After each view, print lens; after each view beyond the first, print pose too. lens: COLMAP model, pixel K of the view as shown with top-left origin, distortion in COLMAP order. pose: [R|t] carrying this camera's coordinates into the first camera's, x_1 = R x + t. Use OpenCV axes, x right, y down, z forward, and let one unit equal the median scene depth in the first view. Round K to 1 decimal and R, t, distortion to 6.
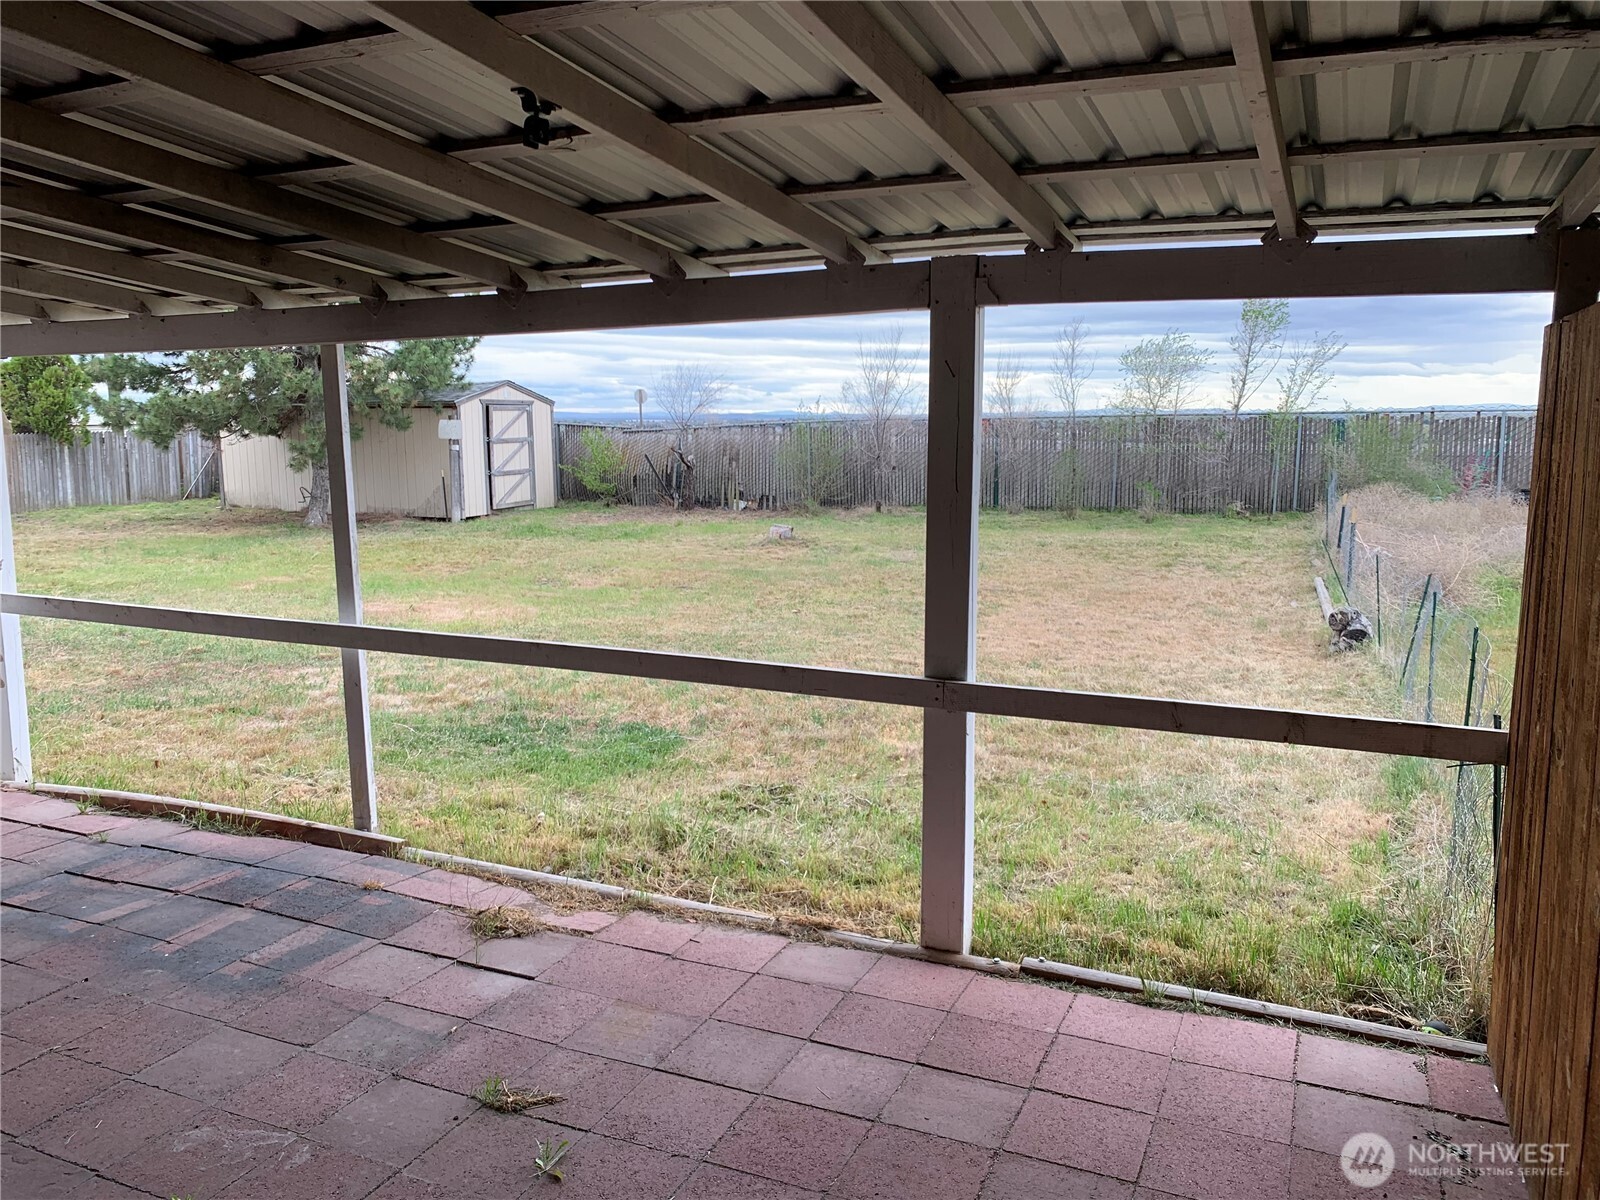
lens RADIAL K [[1247.4, 0, 796.1], [0, 1247.4, 597.2], [0, 0, 1]] dist [0.033968, 0.001234]
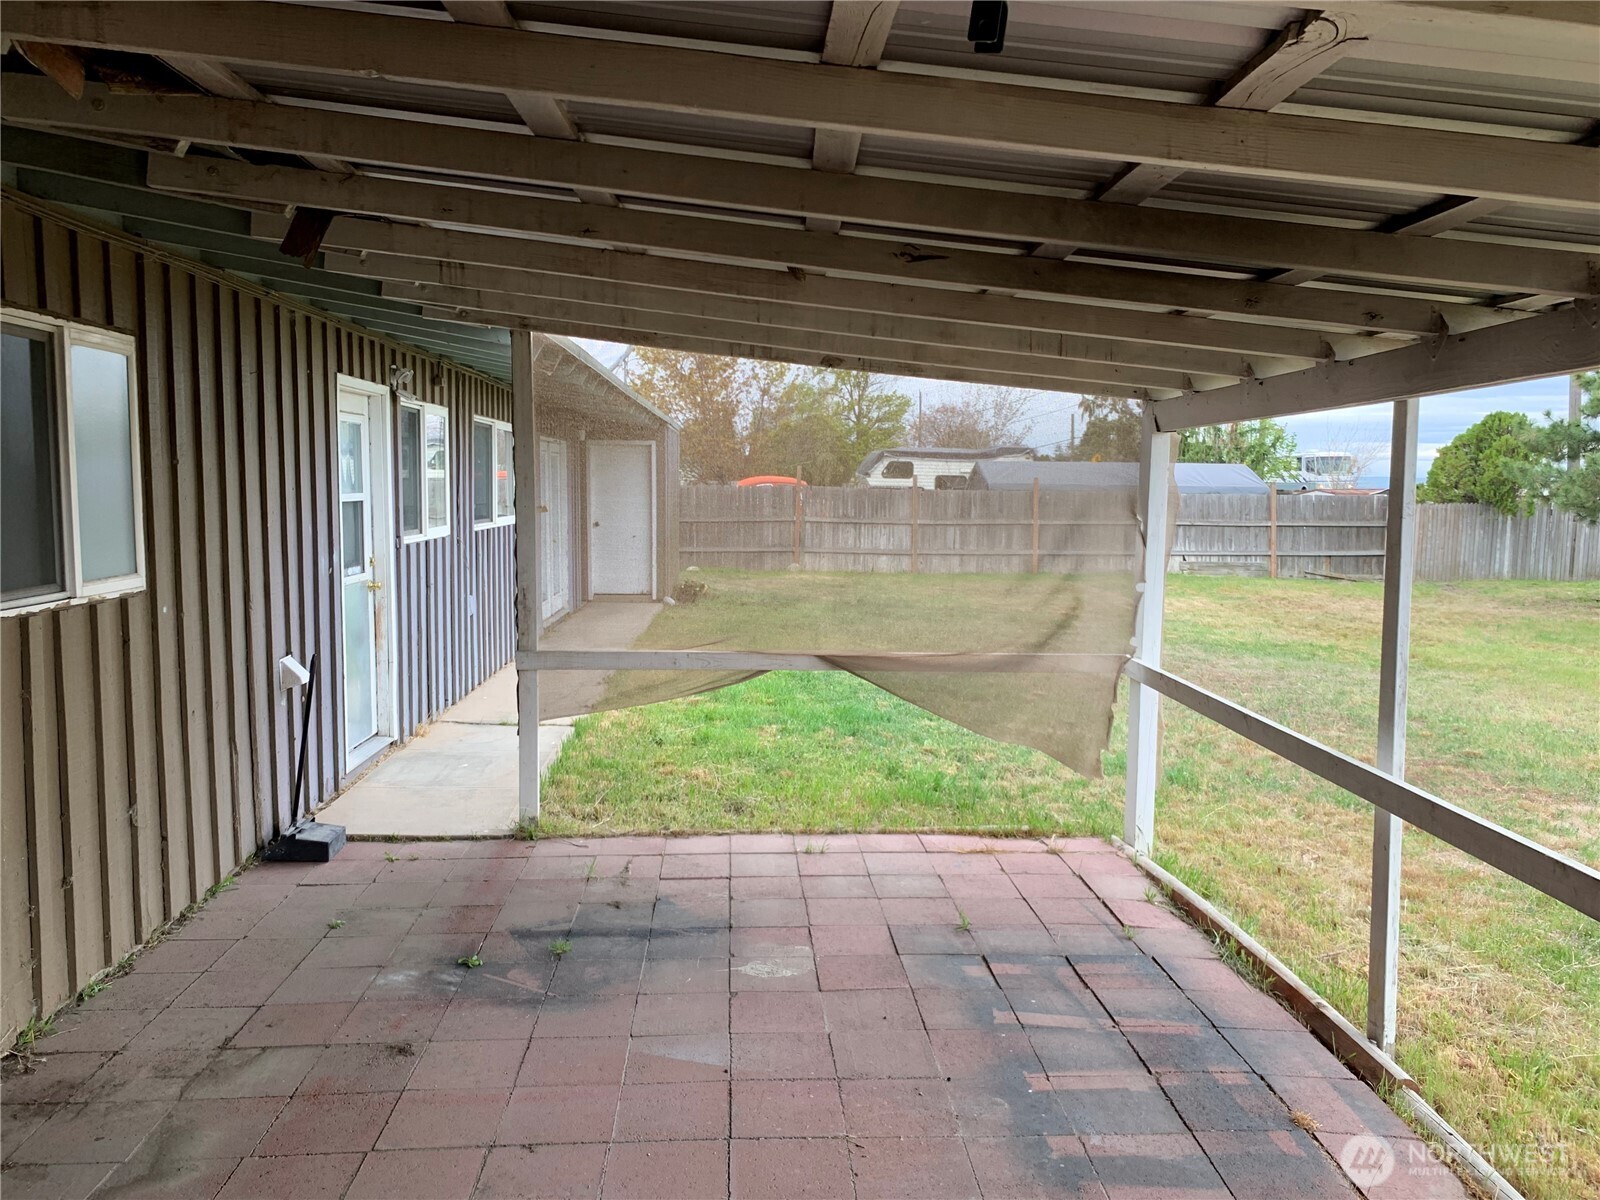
lens RADIAL K [[1247.4, 0, 800.9], [0, 1247.4, 598.6], [0, 0, 1]] dist [0.033968, 0.001234]
pose [[0.459205, 0.093737, -0.883371, 0.041463], [-0.140049, 0.989621, 0.032210, -0.015575], [0.877221, 0.108924, 0.467567, 0.094161]]
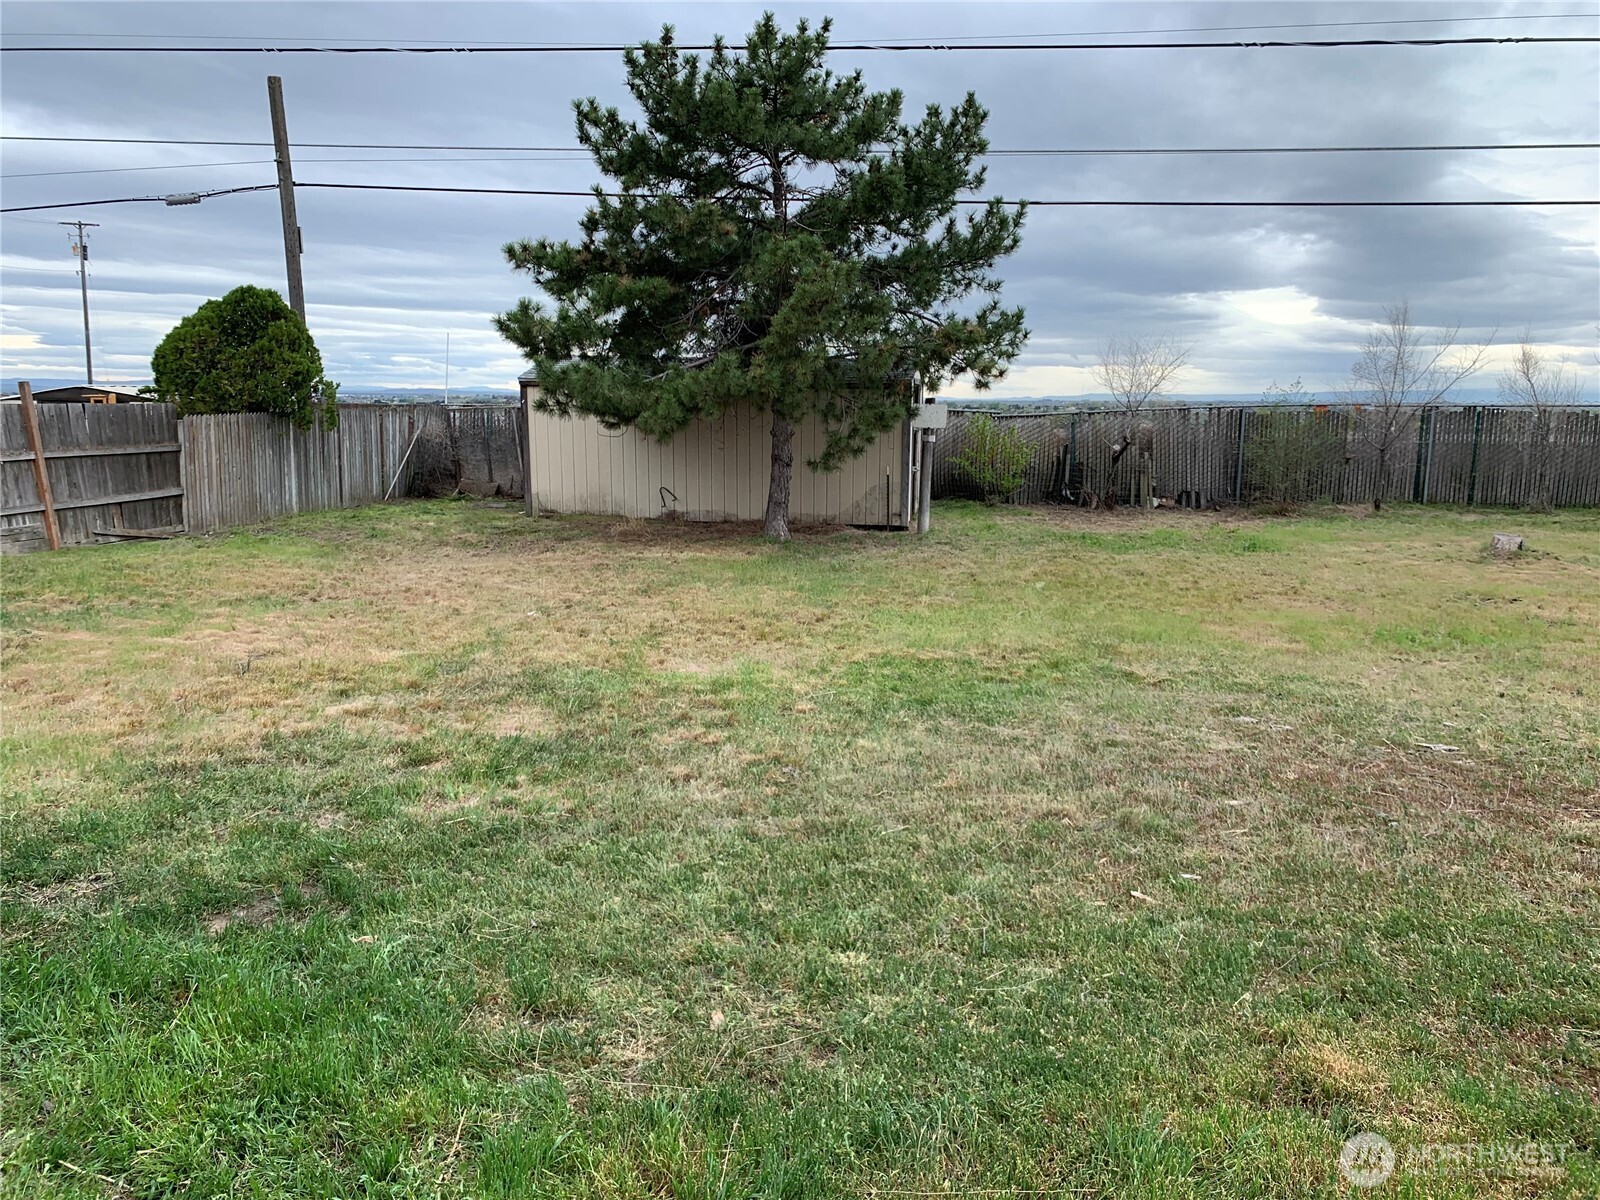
lens RADIAL K [[1247.4, 0, 801.2], [0, 1247.4, 595.4], [0, 0, 1]] dist [0.033968, 0.001234]
pose [[0.959103, -0.030222, 0.281440, -0.625755], [0.026123, 0.999491, 0.018306, -0.037132], [-0.281850, -0.010206, 0.959404, 0.271615]]
